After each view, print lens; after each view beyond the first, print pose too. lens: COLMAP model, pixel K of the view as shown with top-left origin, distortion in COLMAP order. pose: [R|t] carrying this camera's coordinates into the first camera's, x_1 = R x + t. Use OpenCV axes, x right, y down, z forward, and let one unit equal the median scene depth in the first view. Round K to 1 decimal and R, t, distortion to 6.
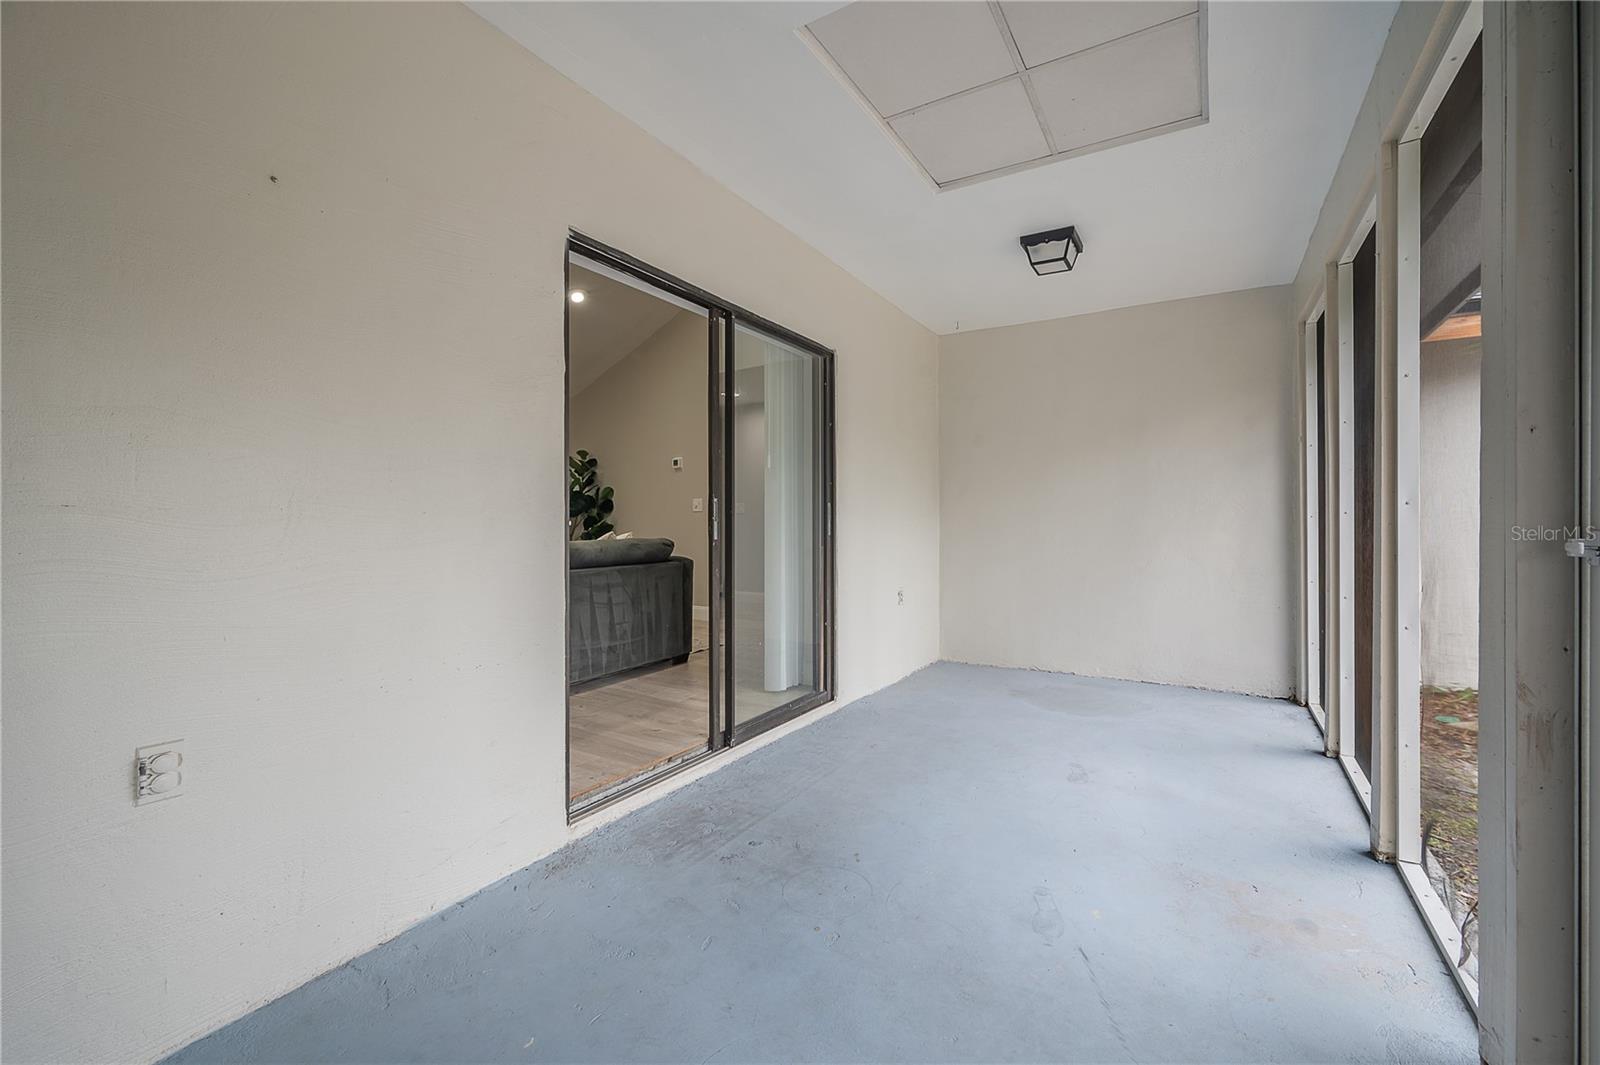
lens RADIAL K [[645.3, 0, 795.8], [0, 645.3, 525.6], [0, 0, 1]] dist [-0.000338, 0.000160]
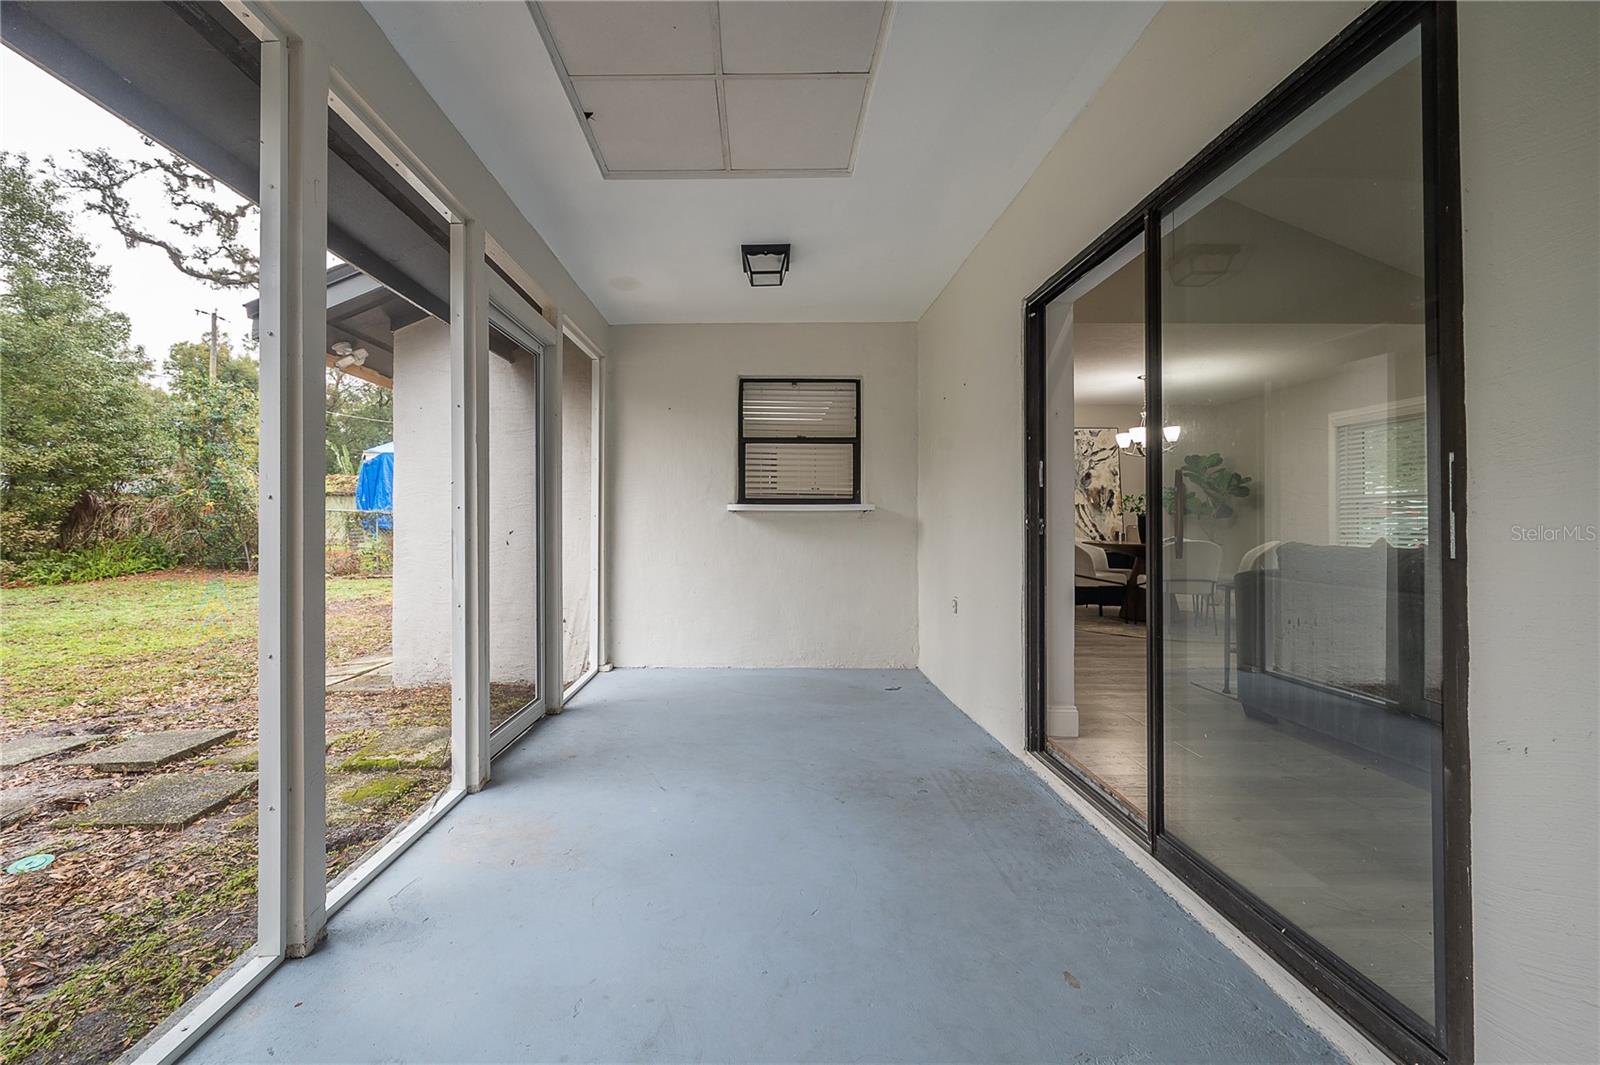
lens RADIAL K [[645.3, 0, 795.8], [0, 645.3, 525.6], [0, 0, 1]] dist [-0.000338, 0.000160]
pose [[-0.809959, 0.001603, -0.586484, 0.829789], [-0.002539, 0.999977, 0.006240, -0.002175], [0.586481, 0.006543, -0.809936, 1.843785]]
